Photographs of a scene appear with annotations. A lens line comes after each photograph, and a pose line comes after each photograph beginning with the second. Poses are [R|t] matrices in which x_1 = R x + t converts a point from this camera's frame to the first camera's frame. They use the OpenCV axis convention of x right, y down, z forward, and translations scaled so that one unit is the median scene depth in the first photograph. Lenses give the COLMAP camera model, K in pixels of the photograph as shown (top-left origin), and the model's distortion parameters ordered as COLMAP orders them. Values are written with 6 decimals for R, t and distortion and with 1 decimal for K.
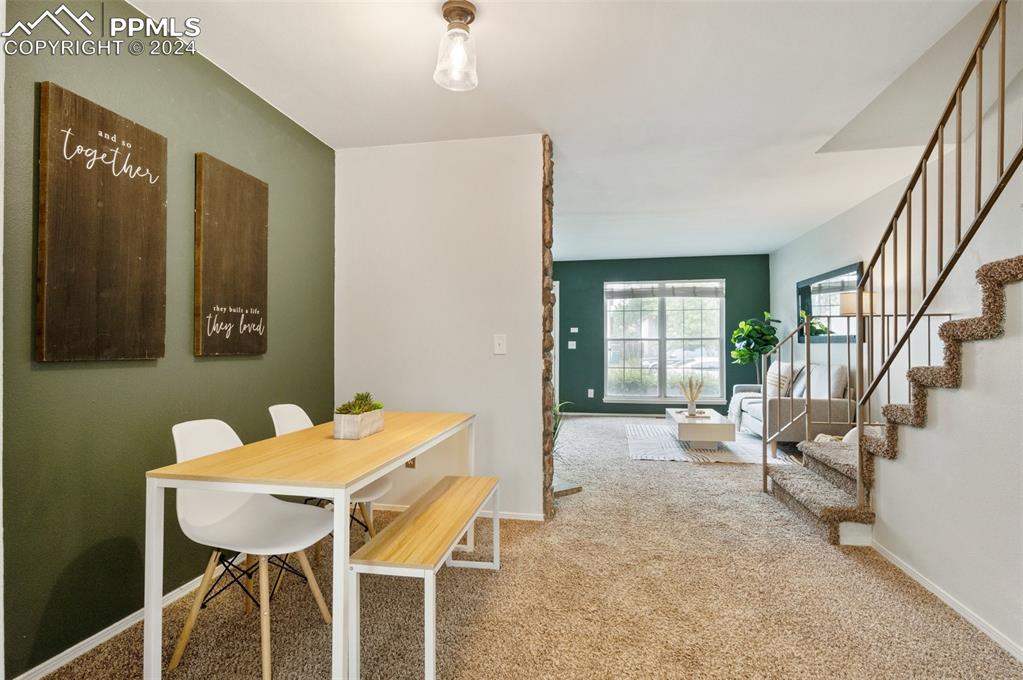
lens RADIAL K [[505.0, 0, 501.1], [0, 505.0, 342.4], [0, 0, 1]] dist [-0.017294, 0.000265]
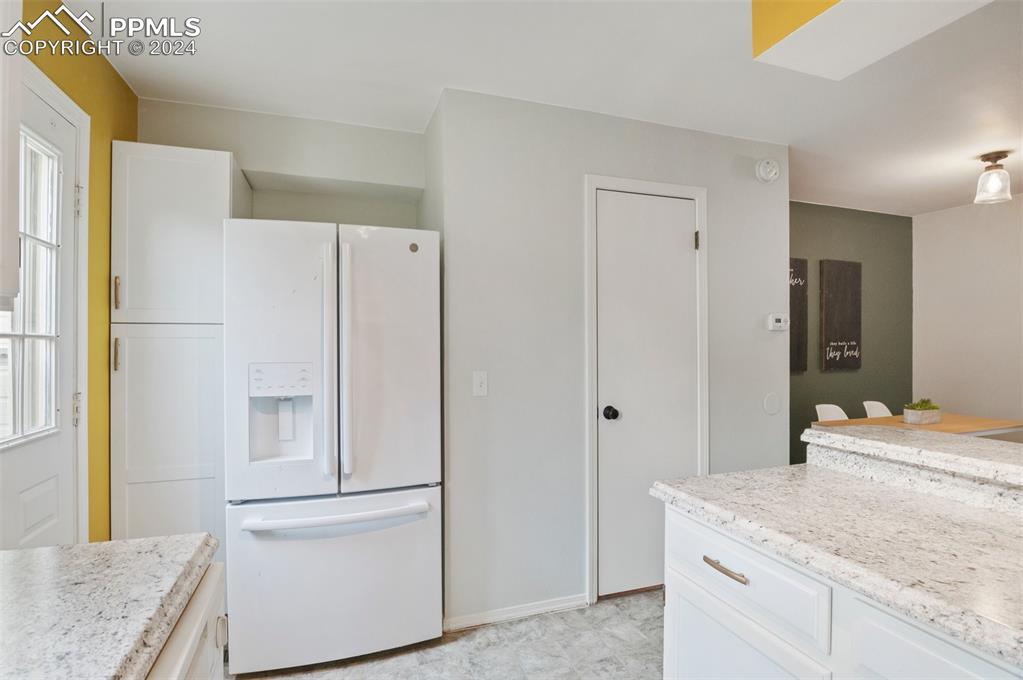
lens RADIAL K [[555.5, 0, 511.5], [0, 555.5, 340.0], [0, 0, 1]] dist [-0.027066, 0.000074]
pose [[0.549791, 0.005463, -0.835285, 0.363659], [0.004807, 0.999941, 0.009704, -0.086898], [0.835289, -0.009350, 0.549732, -0.844508]]
